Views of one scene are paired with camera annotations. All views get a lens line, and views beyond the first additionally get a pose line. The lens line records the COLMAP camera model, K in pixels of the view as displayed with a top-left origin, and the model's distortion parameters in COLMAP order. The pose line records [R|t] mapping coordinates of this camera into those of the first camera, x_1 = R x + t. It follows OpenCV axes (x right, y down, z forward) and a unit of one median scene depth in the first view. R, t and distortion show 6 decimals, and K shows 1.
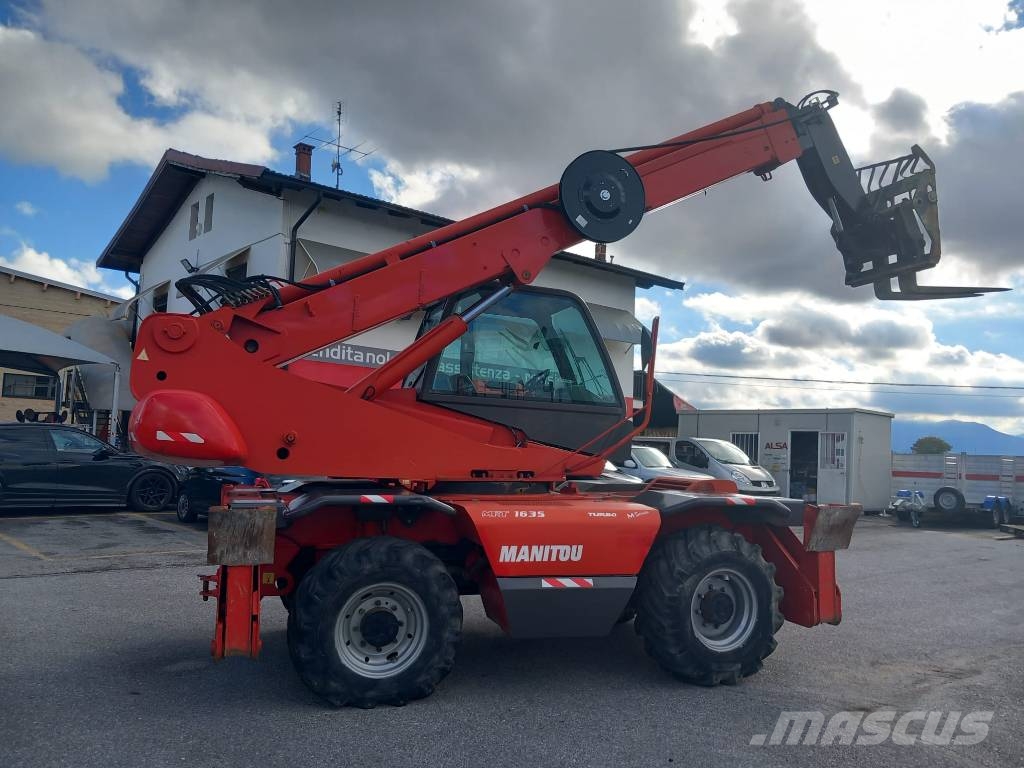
lens RADIAL K [[801.1, 0, 512.0], [0, 801.1, 384.0], [0, 0, 1]] dist [0.104379, -0.205908]
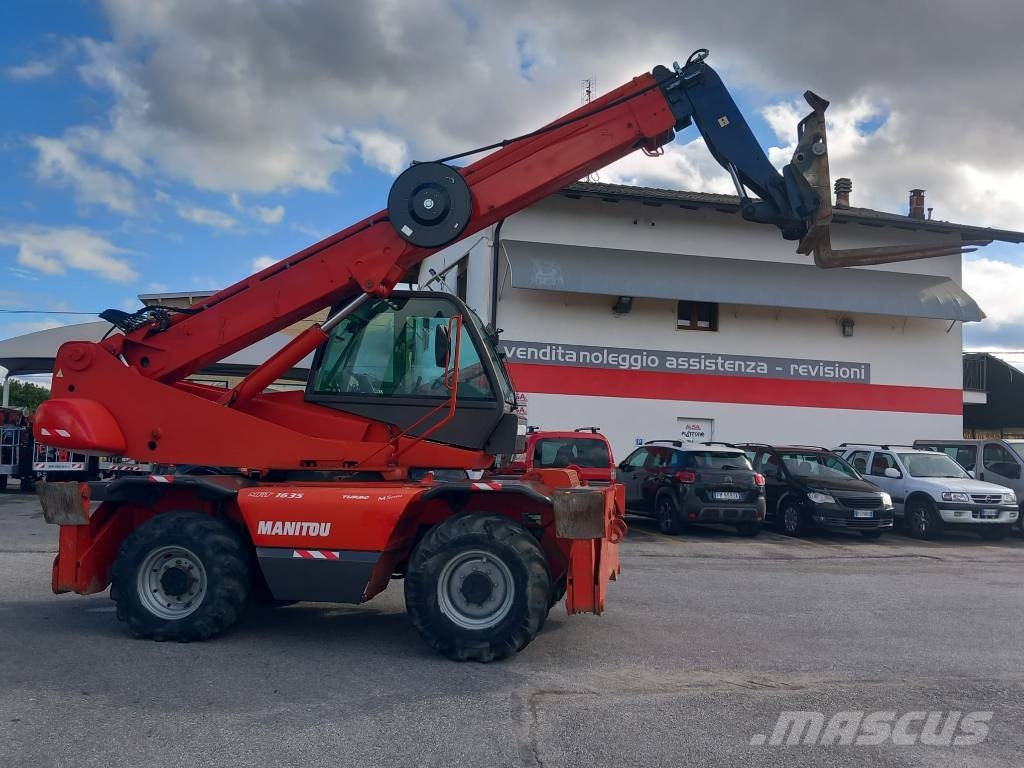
lens RADIAL K [[951.9, 0, 513.1], [0, 951.9, 379.6], [0, 0, 1]] dist [0.147569, -0.415648]
pose [[0.889488, -0.039956, -0.455208, 0.911552], [0.037376, 0.999194, -0.014670, 0.024941], [0.455427, -0.003965, 0.890264, -0.092168]]
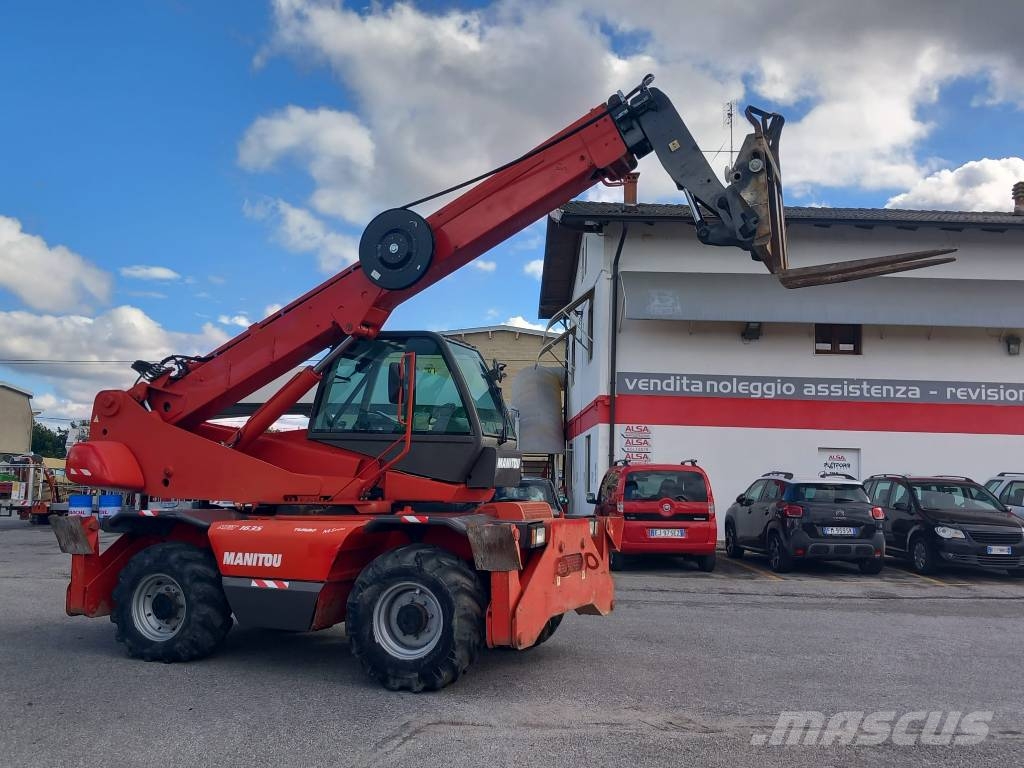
lens RADIAL K [[954.4, 0, 512.6], [0, 954.4, 386.6], [0, 0, 1]] dist [0.153121, -0.430304]
pose [[0.759777, -0.078881, -0.645381, 1.263411], [0.058249, 0.996880, -0.053268, 0.043520], [0.647569, 0.002879, 0.762001, 0.109276]]
